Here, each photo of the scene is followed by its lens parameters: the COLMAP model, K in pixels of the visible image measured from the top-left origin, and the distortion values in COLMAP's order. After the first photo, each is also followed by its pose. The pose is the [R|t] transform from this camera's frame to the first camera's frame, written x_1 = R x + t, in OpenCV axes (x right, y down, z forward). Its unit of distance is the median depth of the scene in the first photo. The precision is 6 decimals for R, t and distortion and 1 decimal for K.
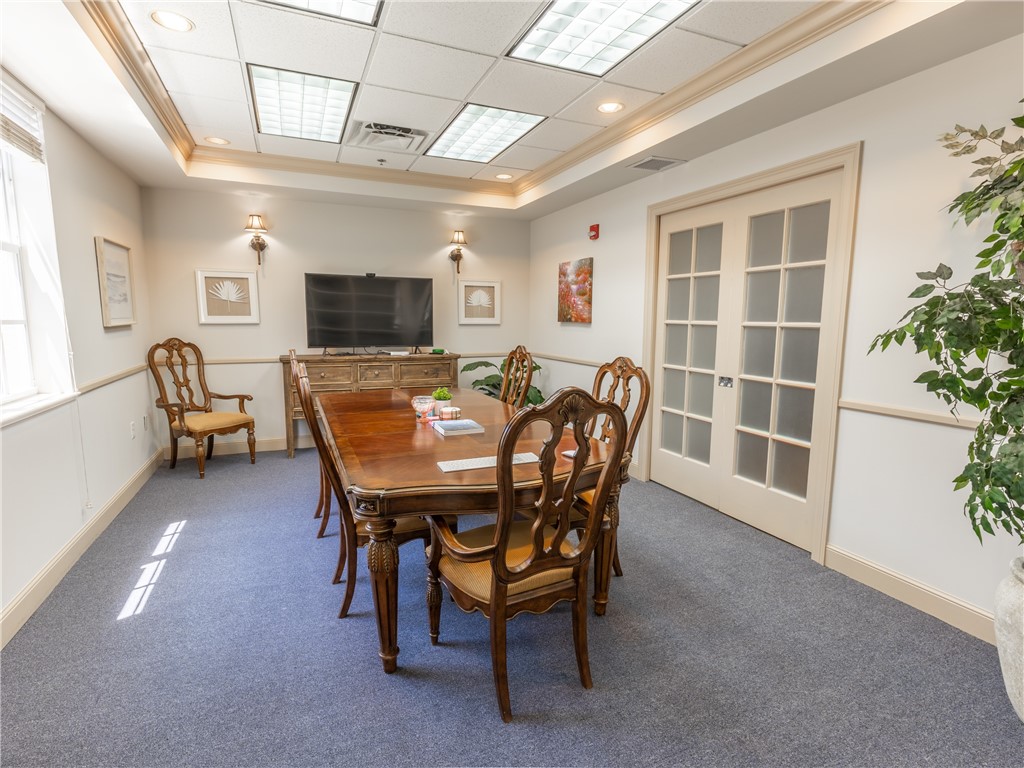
lens RADIAL K [[501.8, 0, 512.0], [0, 501.8, 384.0], [0, 0, 1]] dist [0.001588, -0.001149]
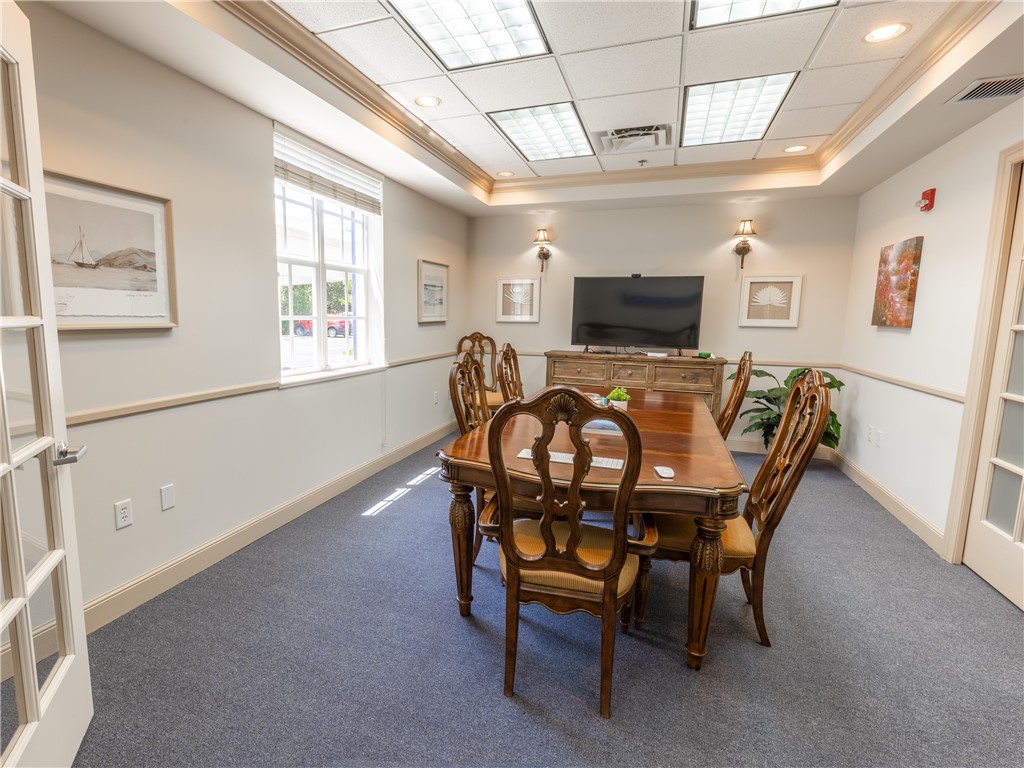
lens RADIAL K [[524.9, 0, 516.2], [0, 524.9, 388.0], [0, 0, 1]] dist [-0.001271, -0.001618]
pose [[0.724480, 0.098165, -0.682270, 0.329331], [-0.099543, 0.994332, 0.037364, -0.008723], [0.682071, 0.040845, 0.730144, 0.082648]]
